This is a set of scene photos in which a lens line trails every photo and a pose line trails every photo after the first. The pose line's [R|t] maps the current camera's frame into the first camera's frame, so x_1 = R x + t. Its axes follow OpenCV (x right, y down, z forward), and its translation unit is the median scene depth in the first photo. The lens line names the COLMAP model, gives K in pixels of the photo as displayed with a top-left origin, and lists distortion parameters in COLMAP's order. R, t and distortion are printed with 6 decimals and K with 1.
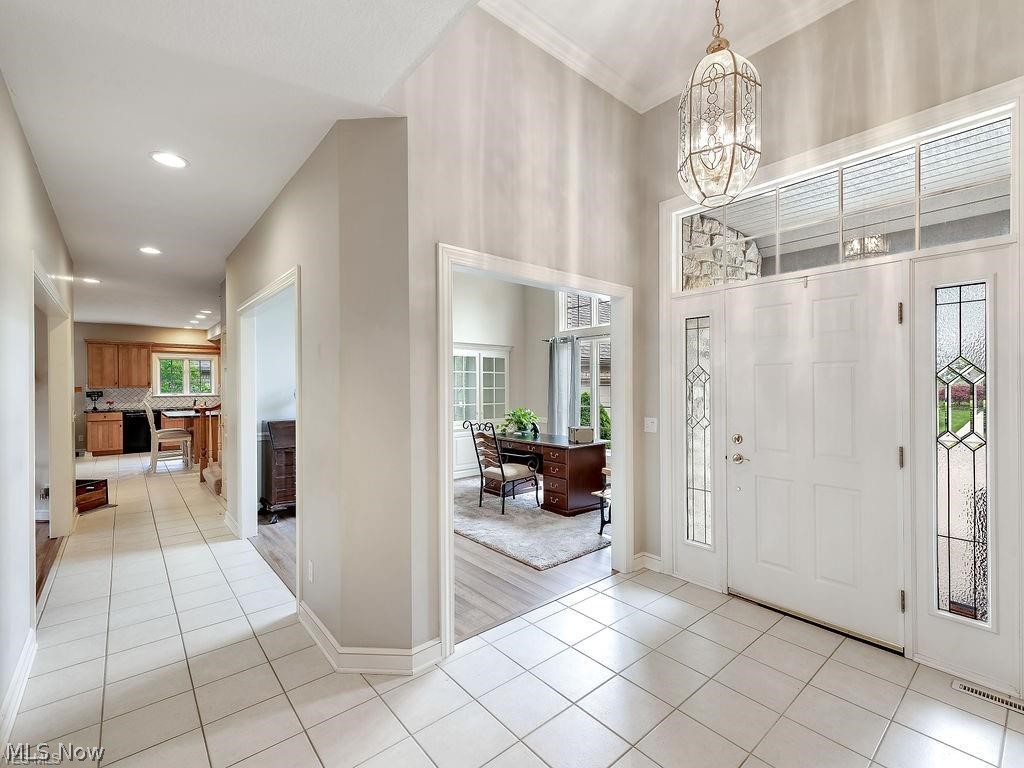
lens RADIAL K [[452.3, 0, 507.7], [0, 452.3, 386.3], [0, 0, 1]] dist [0.003837, -0.000205]
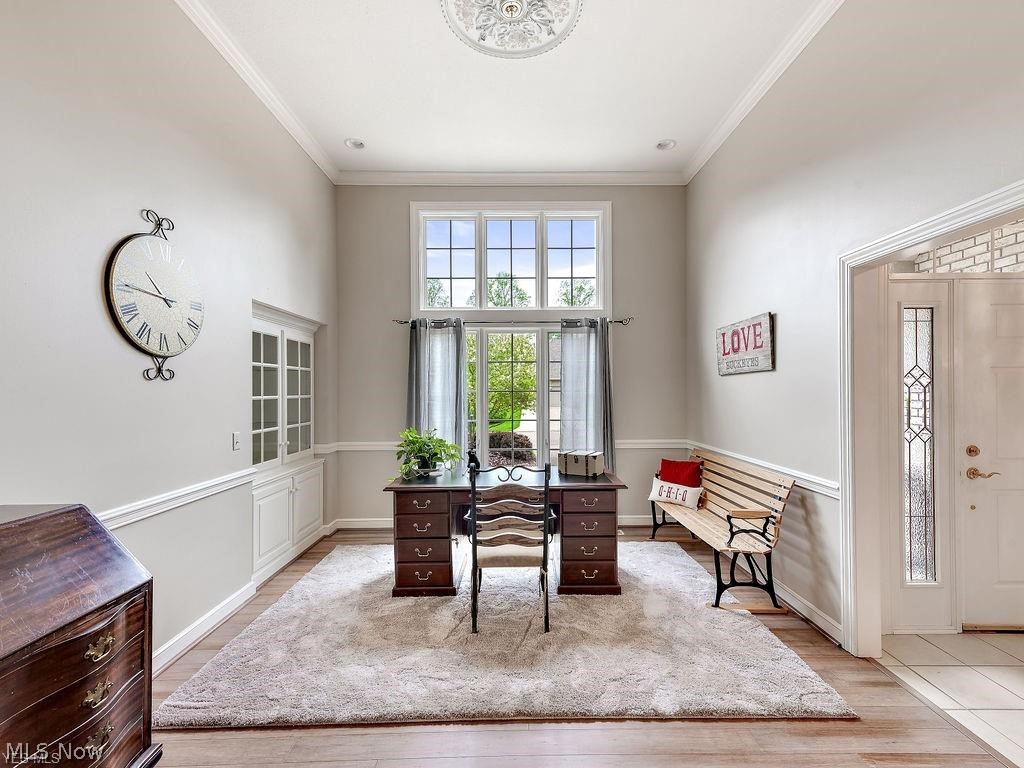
lens RADIAL K [[452.3, 0, 512.1], [0, 452.3, 389.6], [0, 0, 1]] dist [0.003837, -0.000205]
pose [[0.642024, -0.000368, 0.766685, -0.390146], [0.003341, 0.999992, -0.002318, -0.002272], [-0.766677, 0.004050, 0.642020, 0.589734]]
